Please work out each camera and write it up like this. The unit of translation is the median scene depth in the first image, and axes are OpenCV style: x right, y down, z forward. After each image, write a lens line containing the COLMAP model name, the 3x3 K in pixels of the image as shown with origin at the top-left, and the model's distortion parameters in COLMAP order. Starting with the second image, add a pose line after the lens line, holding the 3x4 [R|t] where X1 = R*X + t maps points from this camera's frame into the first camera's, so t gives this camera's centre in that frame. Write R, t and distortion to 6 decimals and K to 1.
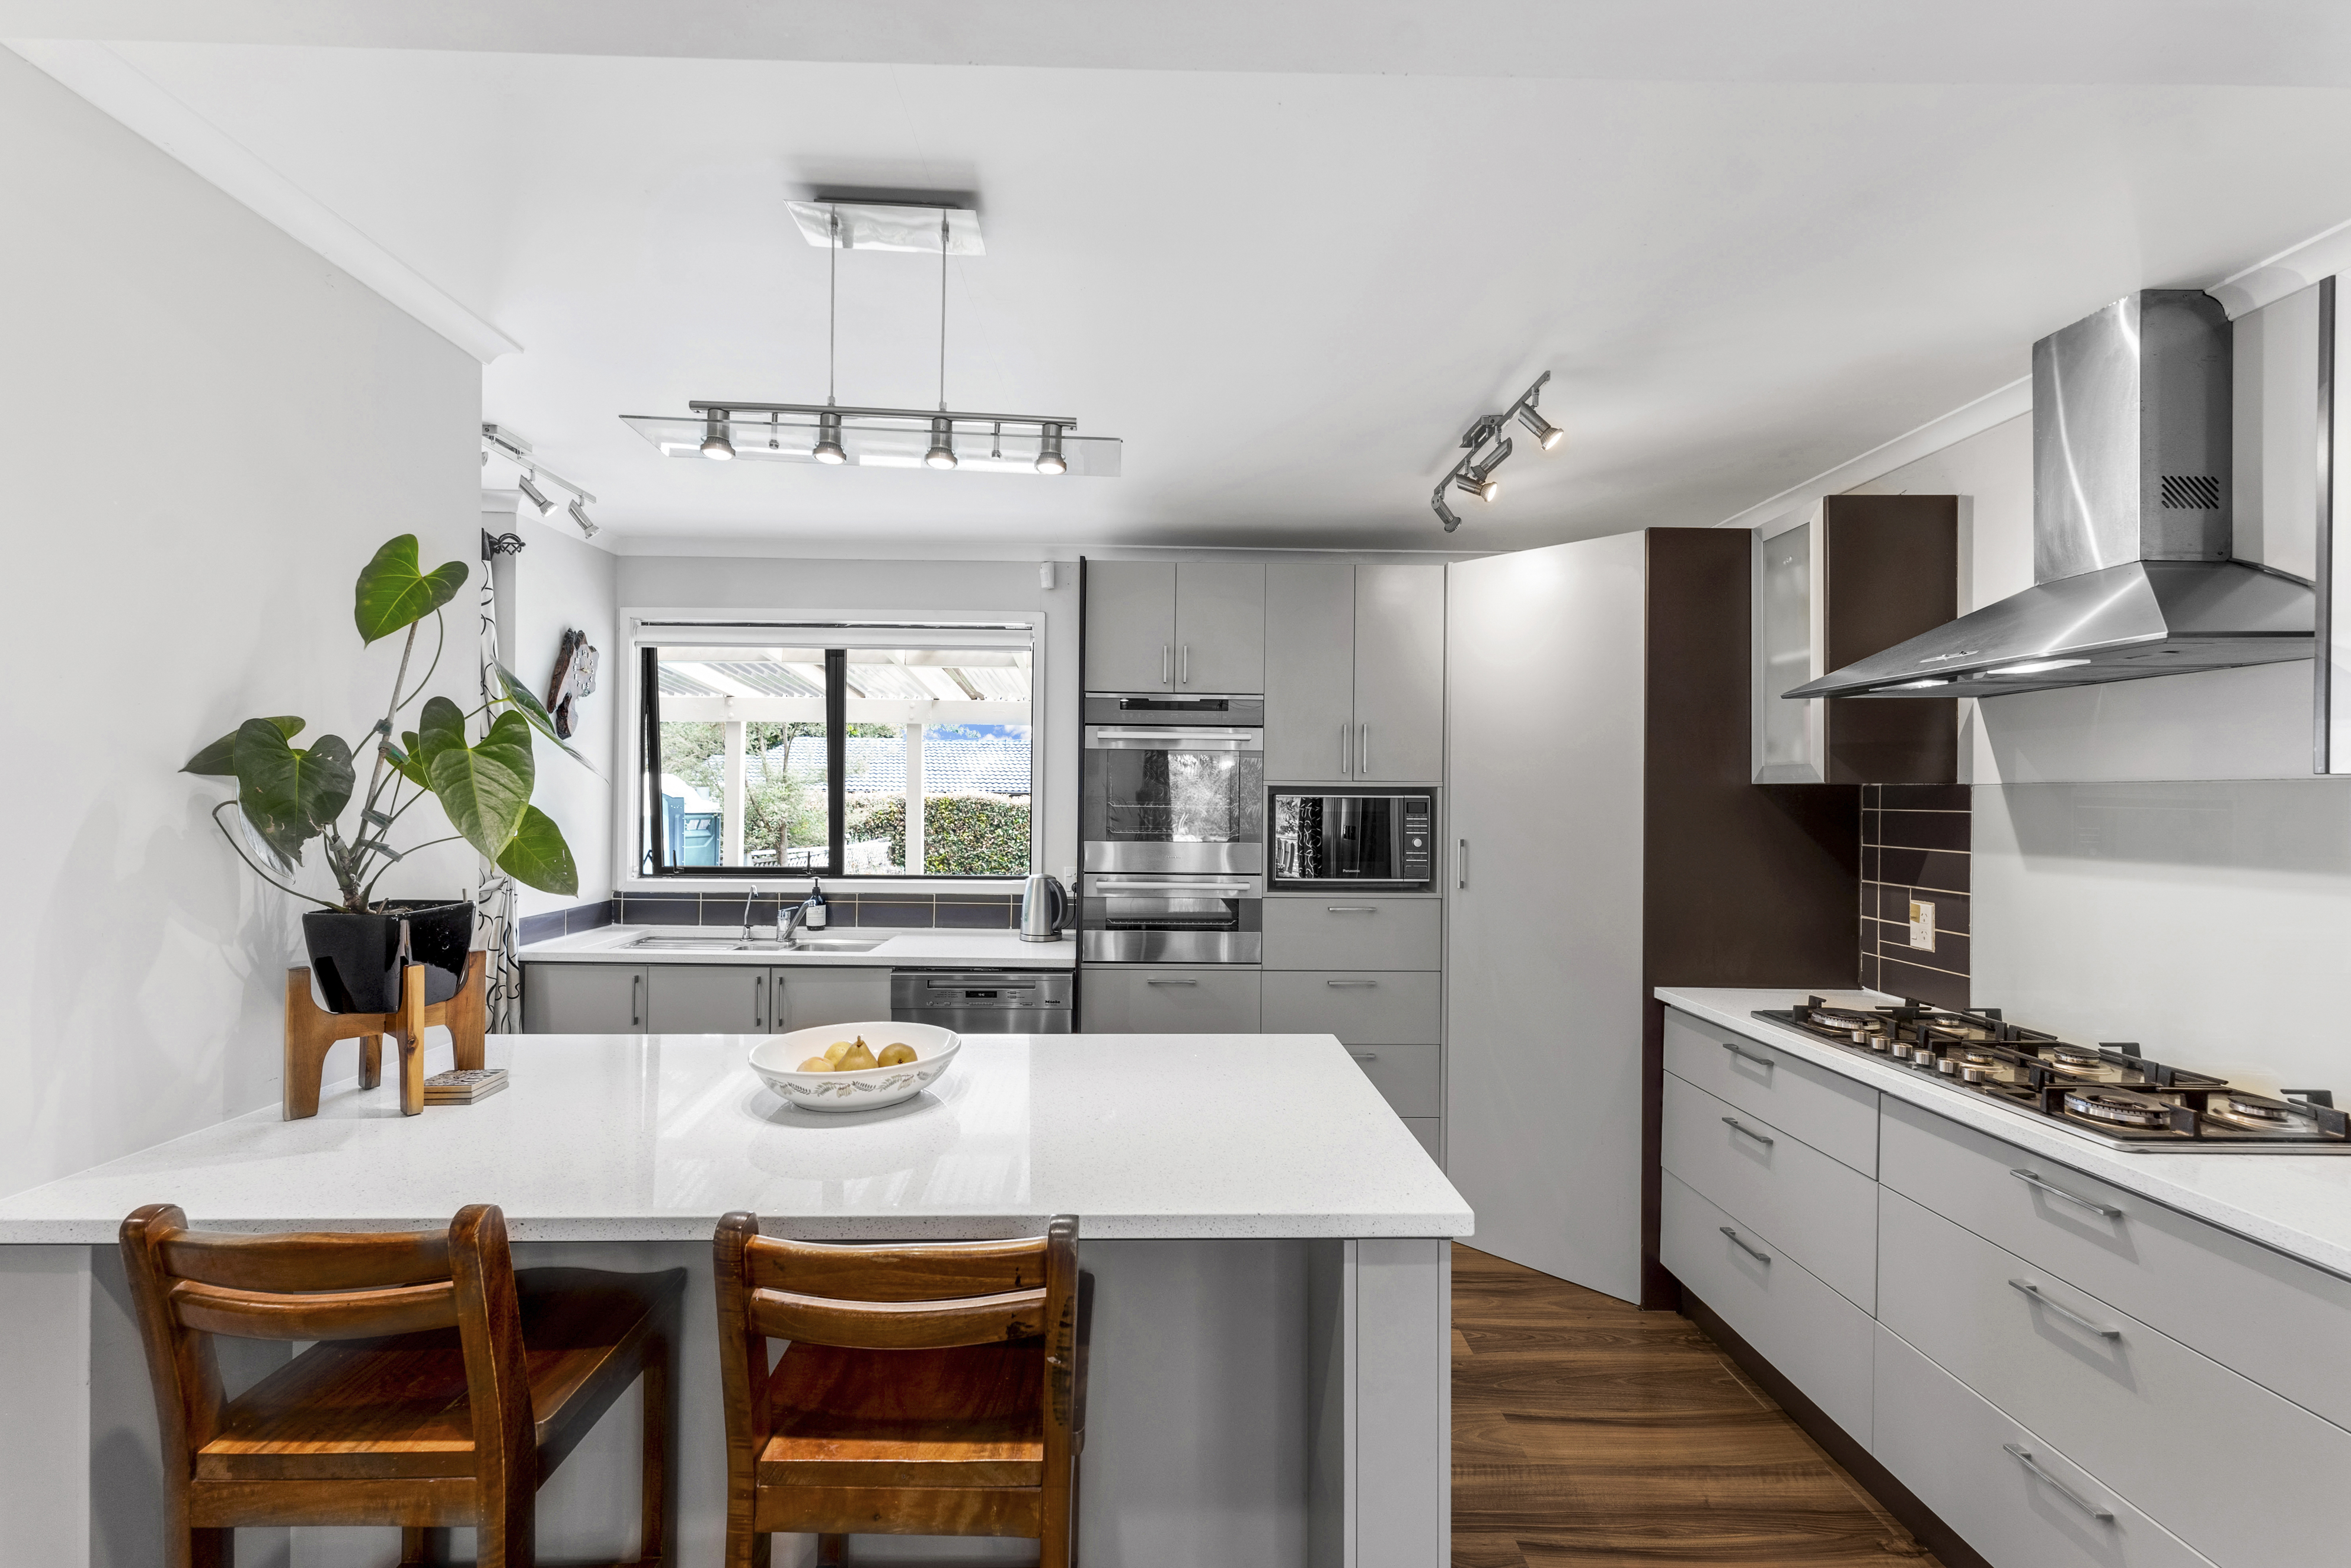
lens RADIAL K [[958.9, 0, 1175.5], [0, 958.9, 784.0], [0, 0, 1]] dist [-0.000268, 0.000055]
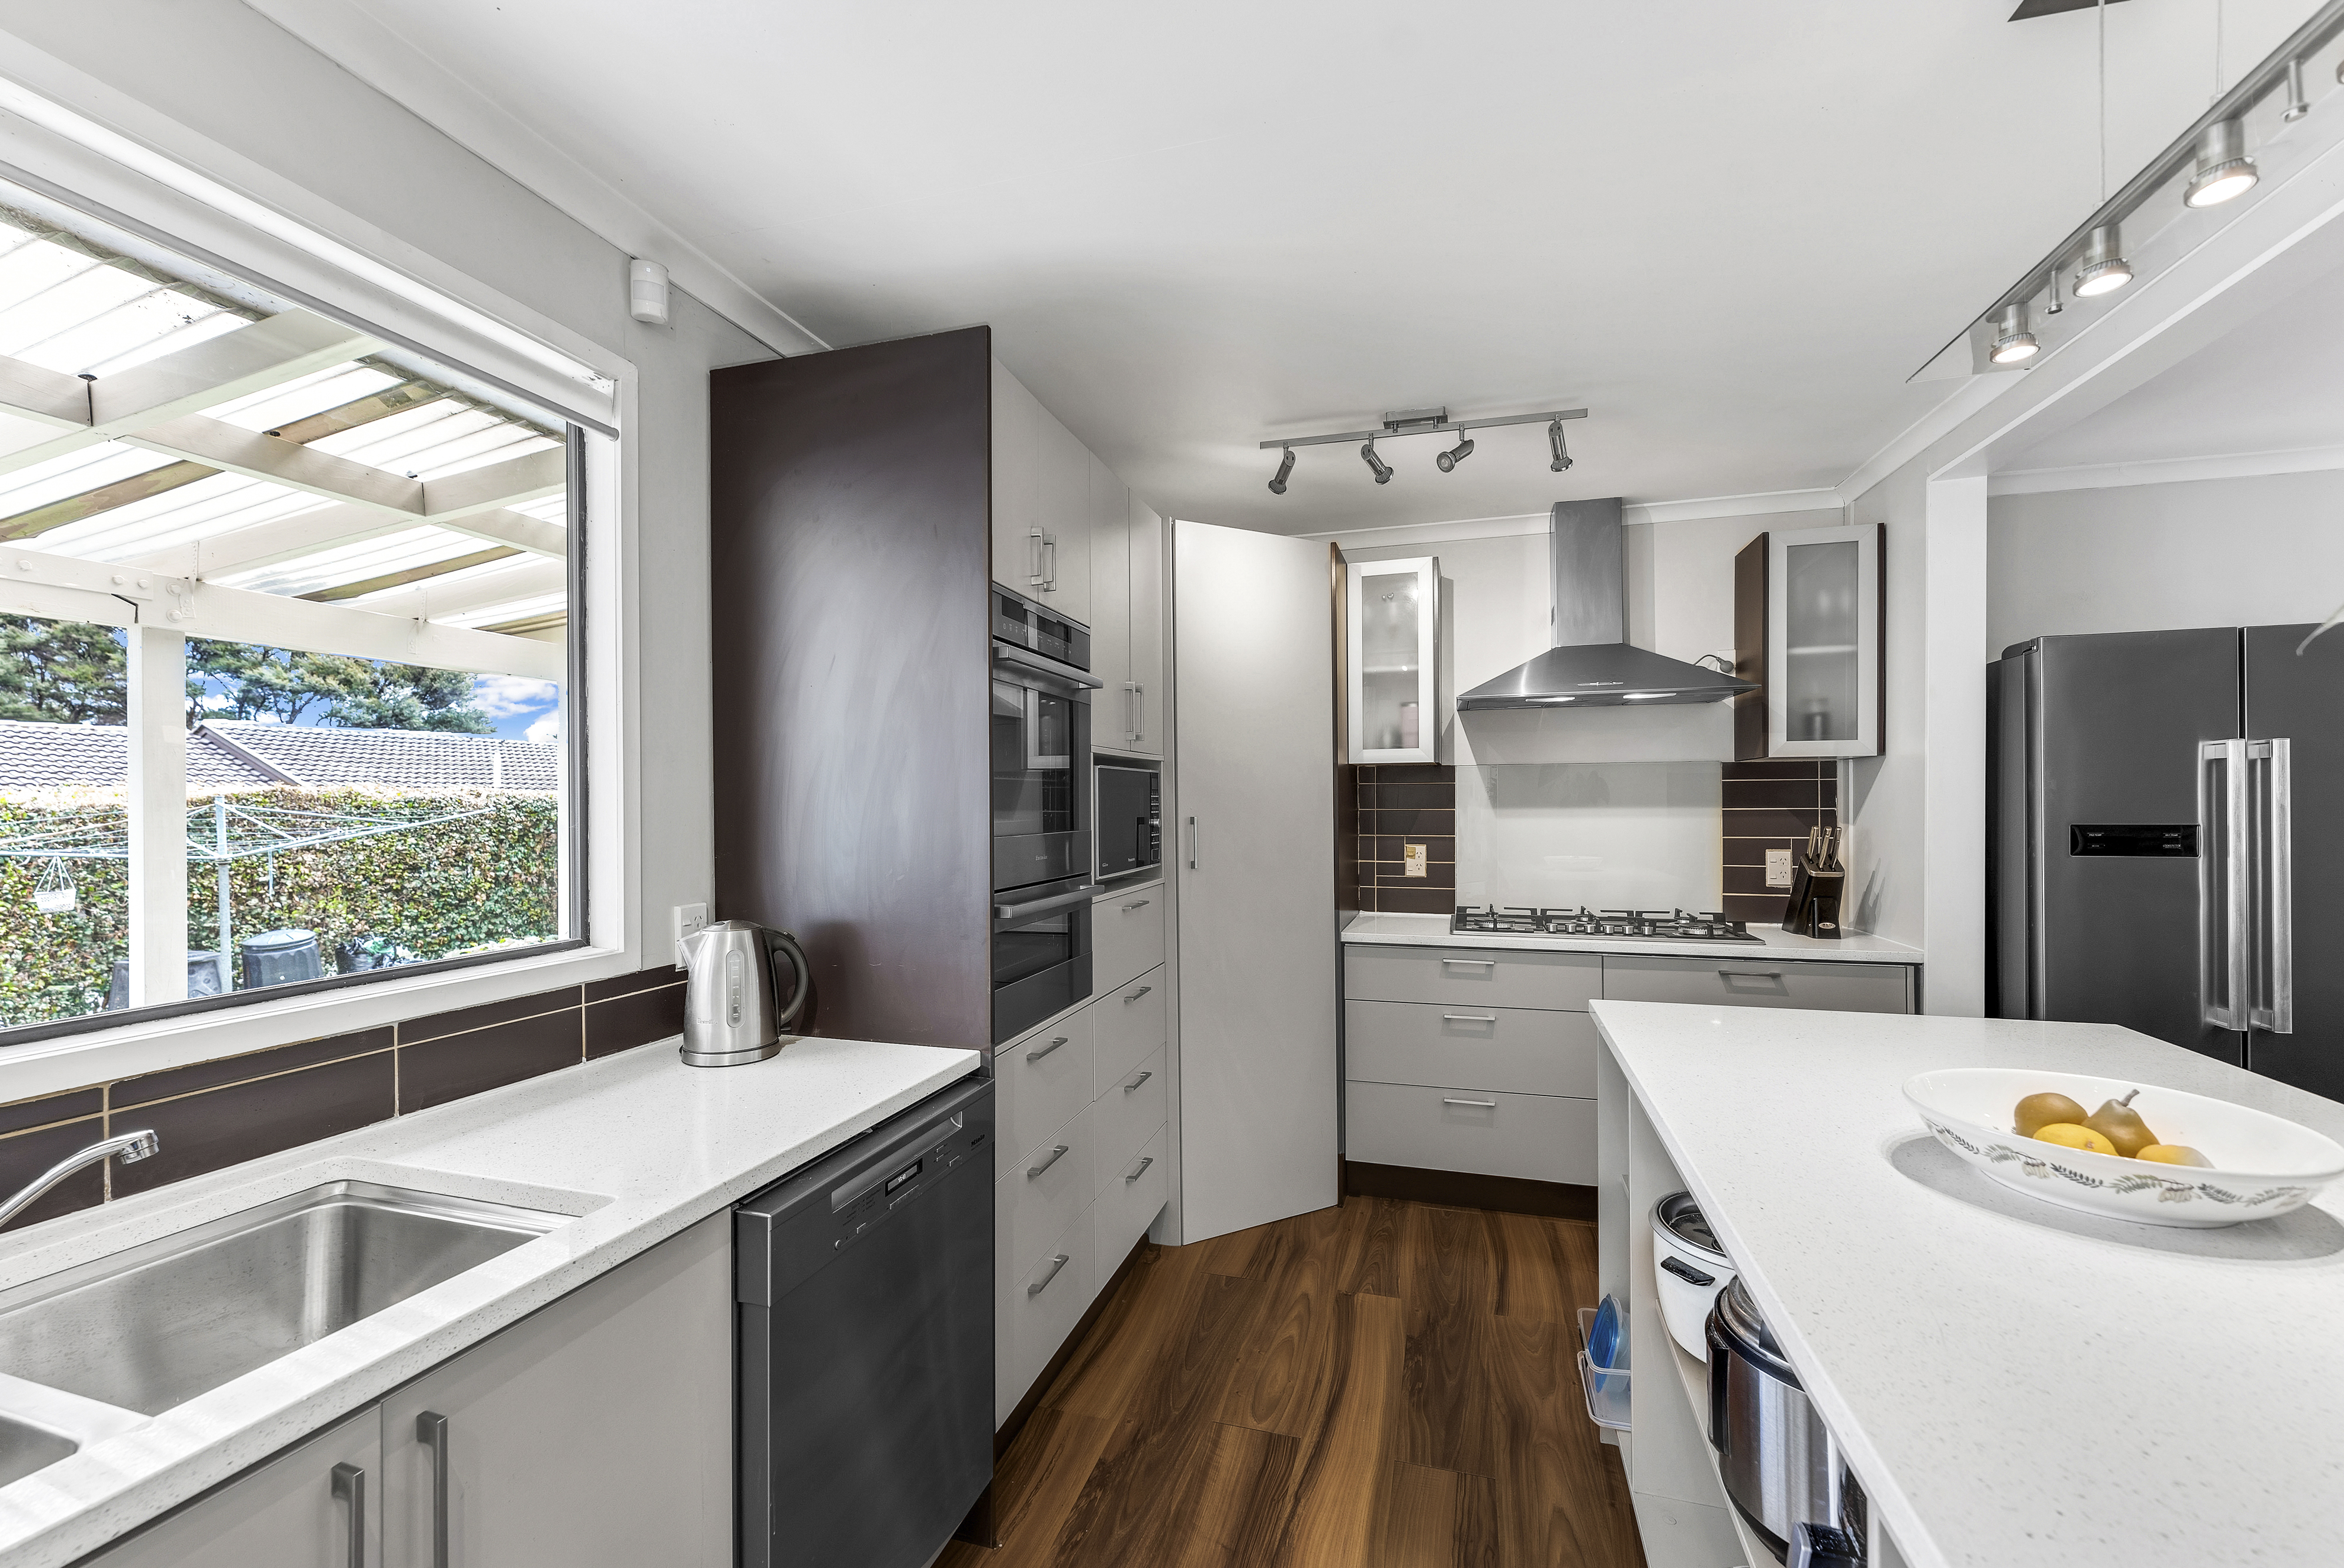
lens RADIAL K [[953.6, 0, 1172.0], [0, 953.6, 784.0], [0, 0, 1]] dist [0.000009, 0.000014]
pose [[0.310899, 0.001876, 0.950441, -0.757955], [-0.006441, 0.999979, 0.000133, 0.030977], [-0.950421, -0.006163, 0.310904, 0.910123]]
